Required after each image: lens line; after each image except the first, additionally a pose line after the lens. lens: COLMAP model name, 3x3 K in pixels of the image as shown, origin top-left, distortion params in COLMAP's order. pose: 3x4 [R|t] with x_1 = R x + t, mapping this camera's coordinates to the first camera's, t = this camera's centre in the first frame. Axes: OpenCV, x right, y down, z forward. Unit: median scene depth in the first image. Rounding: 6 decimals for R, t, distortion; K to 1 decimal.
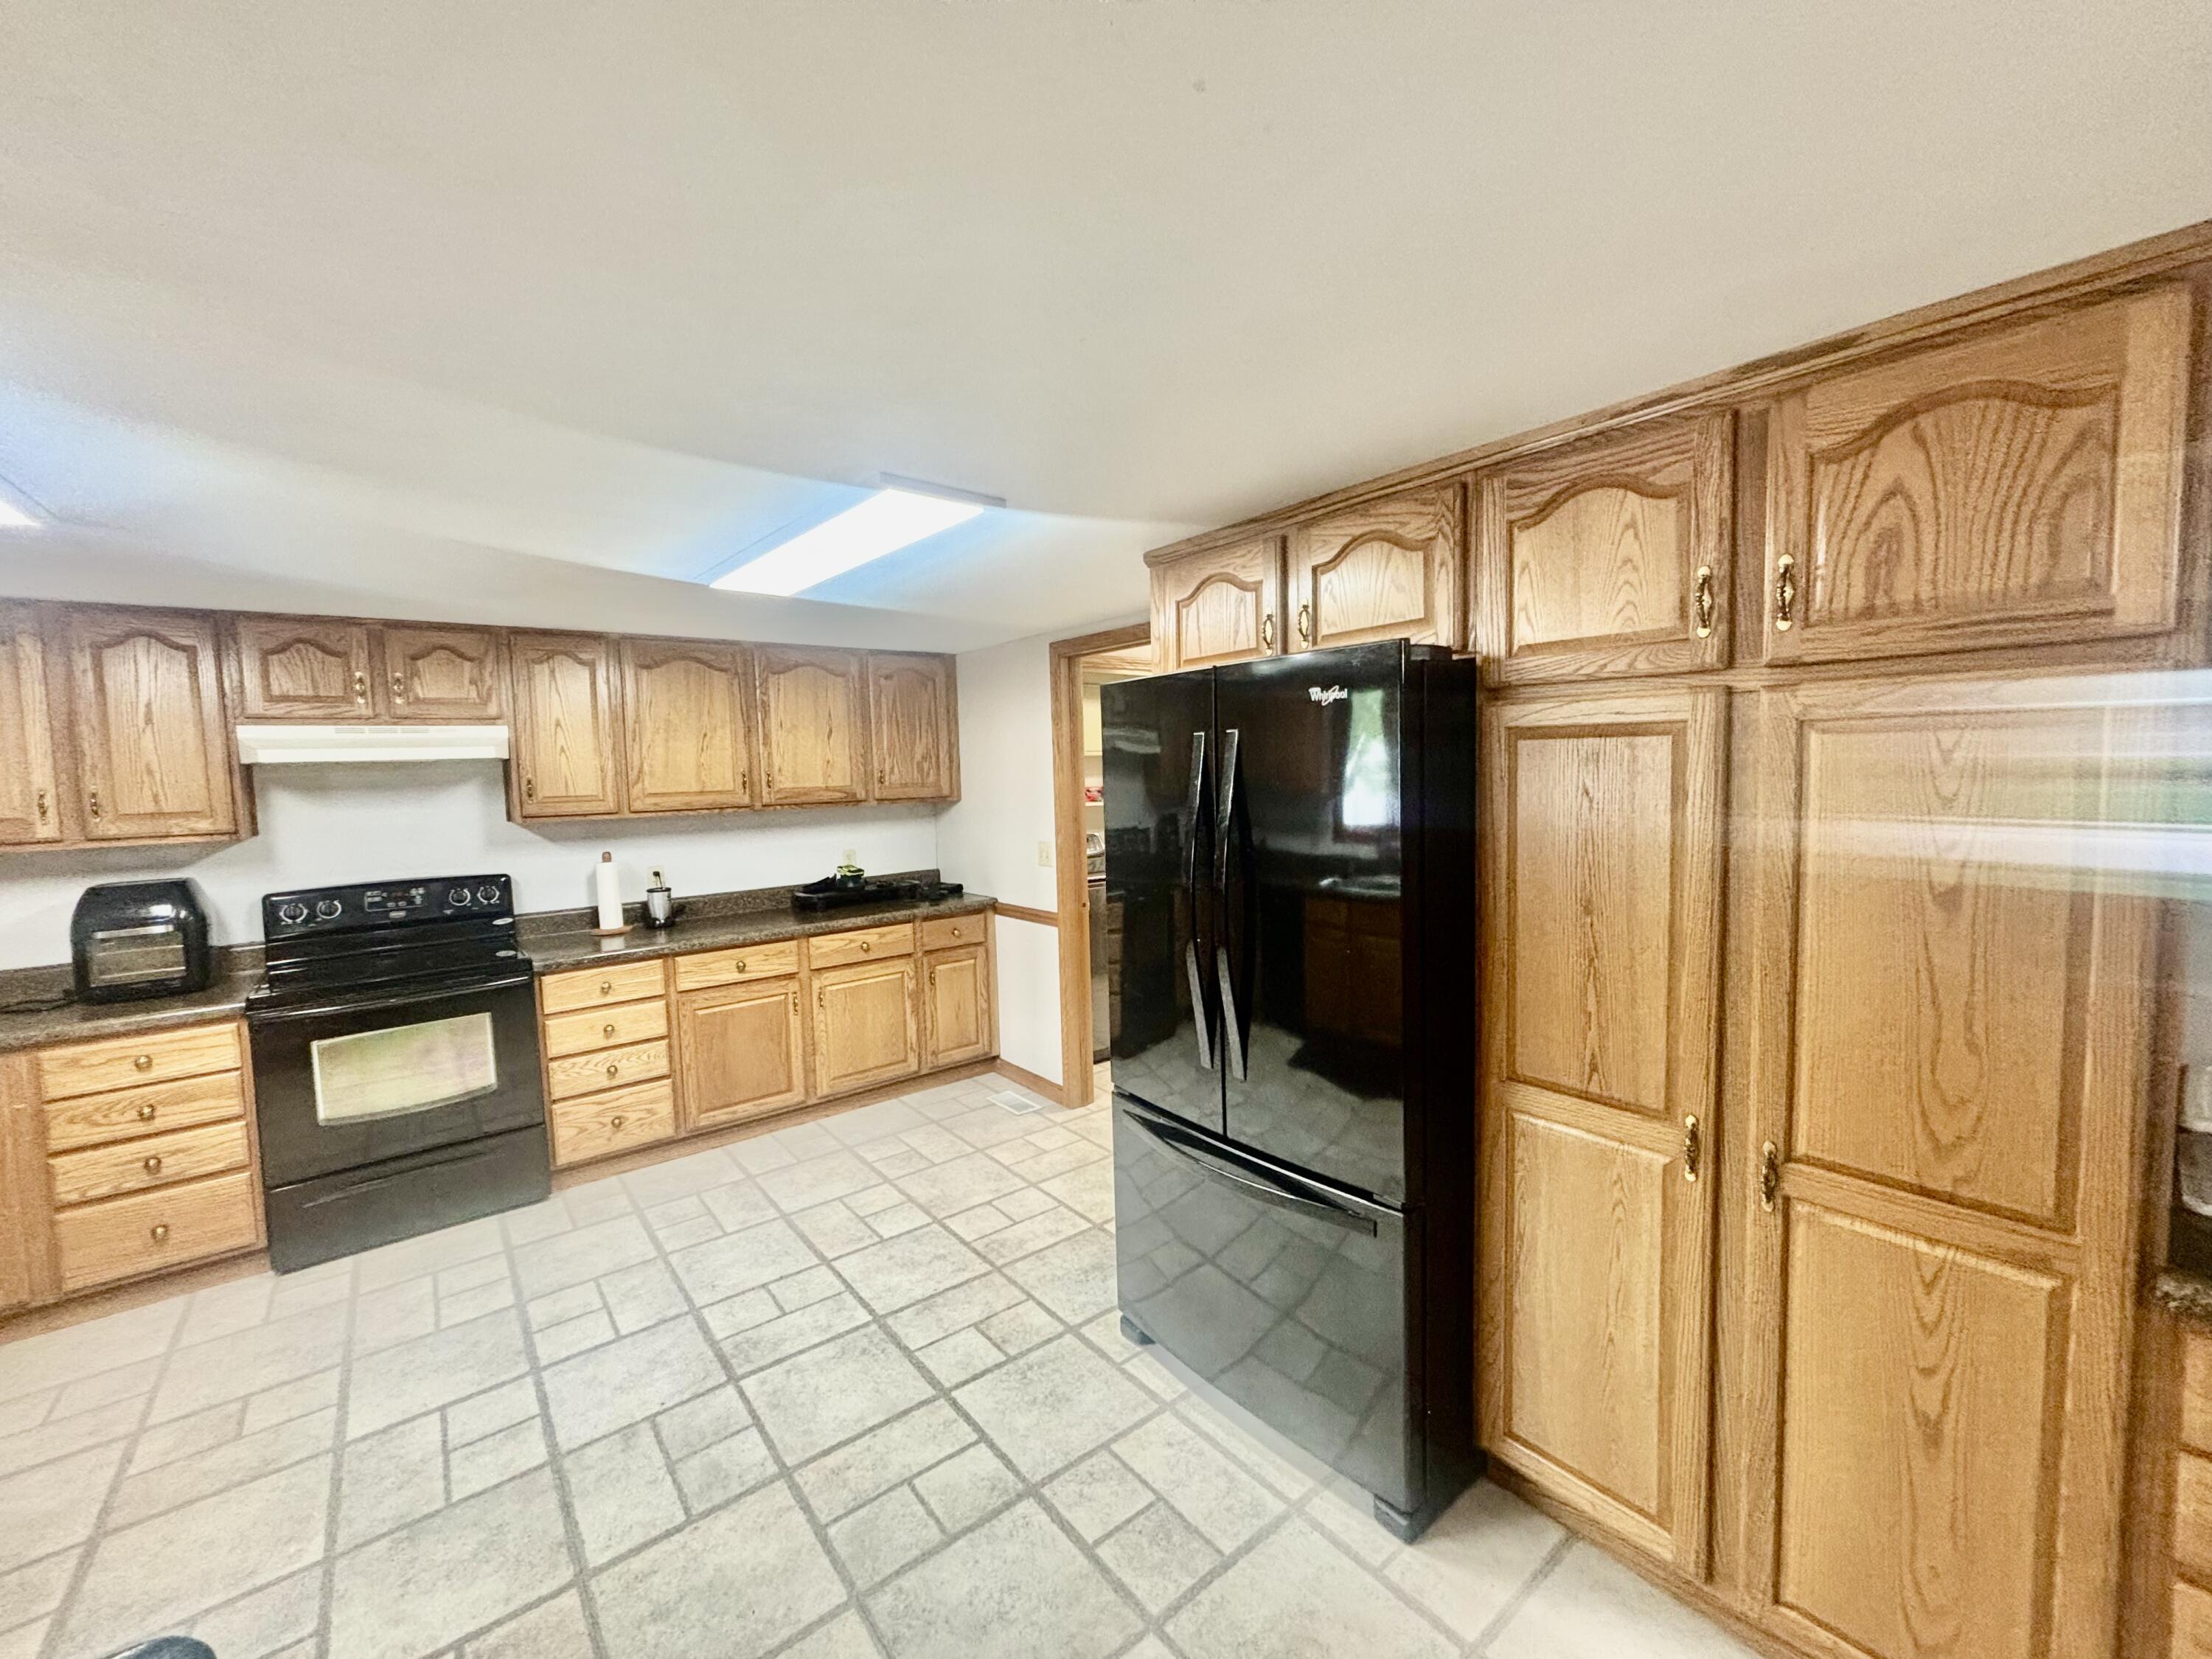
lens RADIAL K [[893.3, 0, 1105.8], [0, 893.3, 823.0], [0, 0, 1]] dist [-0.000863, 0.000524]
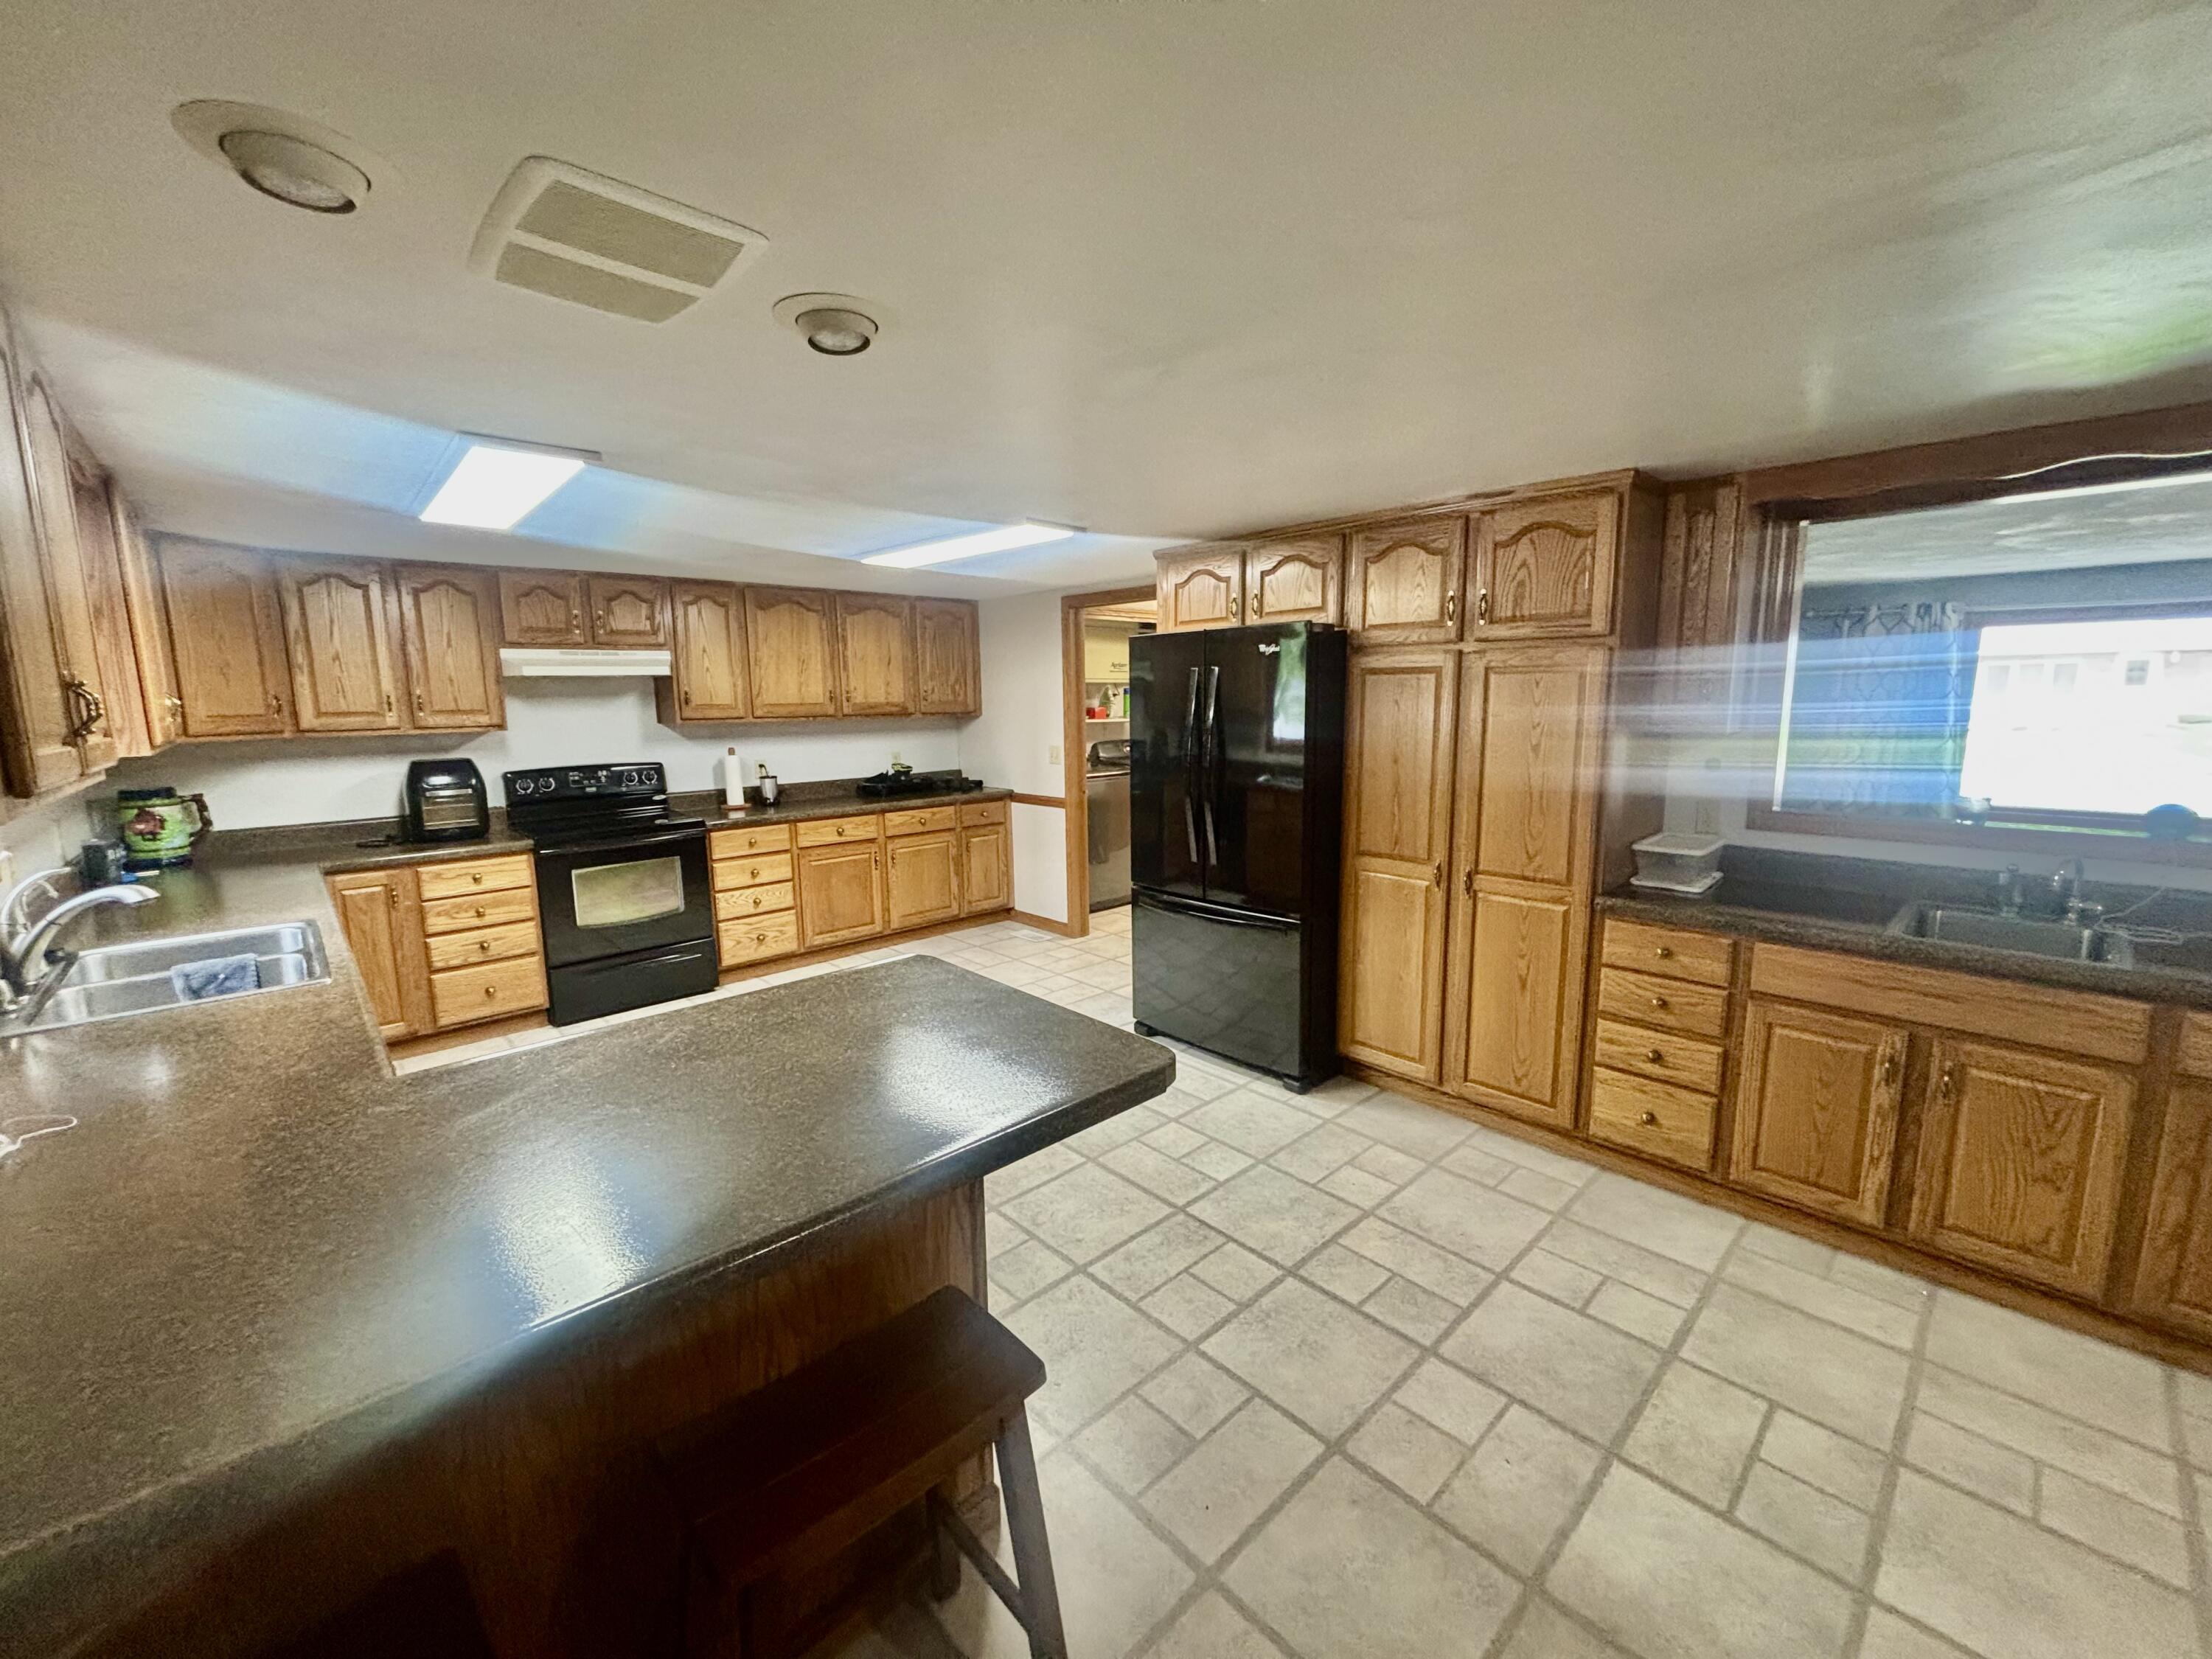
lens RADIAL K [[893.3, 0, 1111.0], [0, 893.3, 819.9], [0, 0, 1]] dist [-0.000863, 0.000524]
pose [[0.996152, 0.003251, 0.087583, -0.157966], [-0.009759, 0.997213, 0.073973, 0.051358], [-0.087099, -0.074543, 0.993407, -0.553211]]
